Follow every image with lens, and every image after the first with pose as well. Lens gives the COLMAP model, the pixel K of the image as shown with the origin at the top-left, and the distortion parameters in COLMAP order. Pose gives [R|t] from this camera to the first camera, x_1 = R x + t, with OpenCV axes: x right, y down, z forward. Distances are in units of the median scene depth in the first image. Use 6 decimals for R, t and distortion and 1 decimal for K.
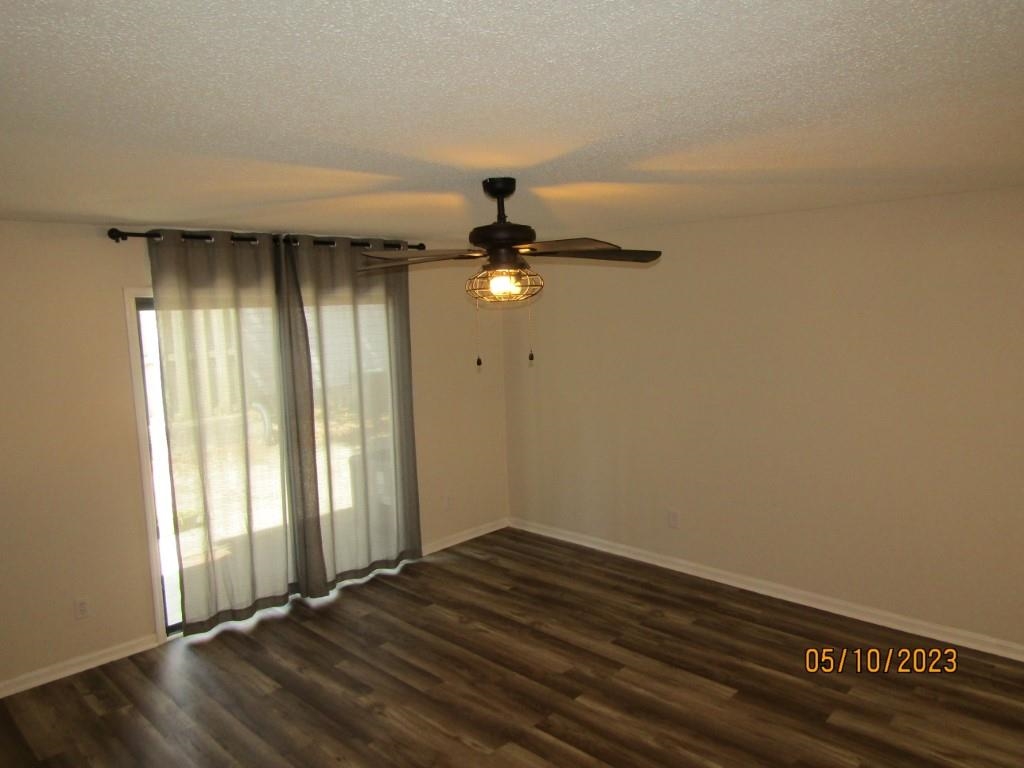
lens RADIAL K [[716.9, 0, 512.0], [0, 716.9, 384.0], [0, 0, 1]] dist [-0.017678, -0.001216]
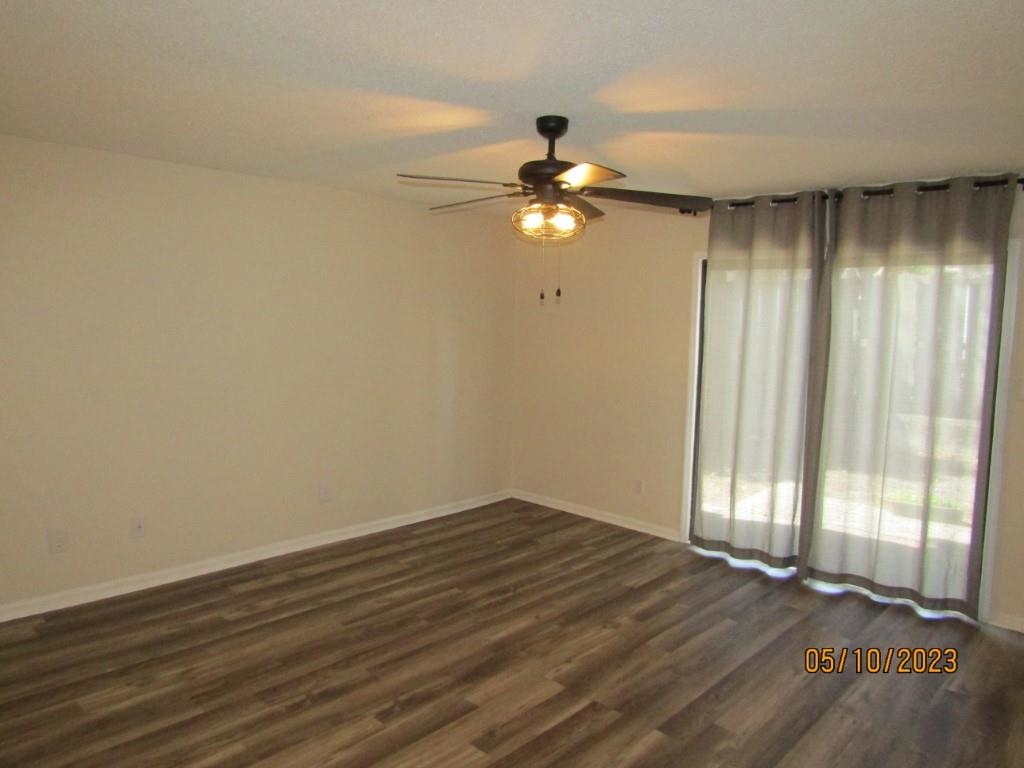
lens RADIAL K [[724.7, 0, 512.0], [0, 724.7, 384.0], [0, 0, 1]] dist [-0.026141, 0.000887]
pose [[0.012006, 0.131173, -0.991287, 0.720922], [-0.135228, 0.982464, 0.128368, -0.023747], [0.990742, 0.132508, 0.029534, 0.649822]]
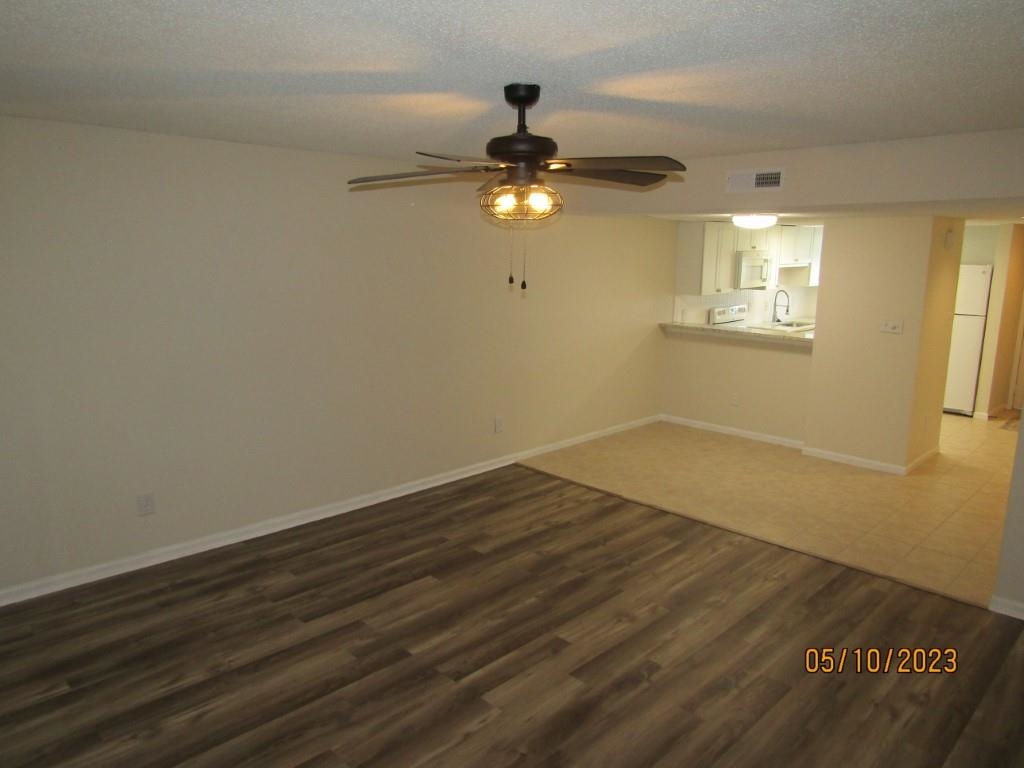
lens RADIAL K [[716.9, 0, 512.0], [0, 716.9, 384.0], [0, 0, 1]] dist [-0.017678, -0.001216]
pose [[0.023970, -0.153621, 0.987839, -0.666756], [0.097290, 0.983791, 0.150631, -0.030760], [-0.994967, 0.092496, 0.038527, 0.684030]]
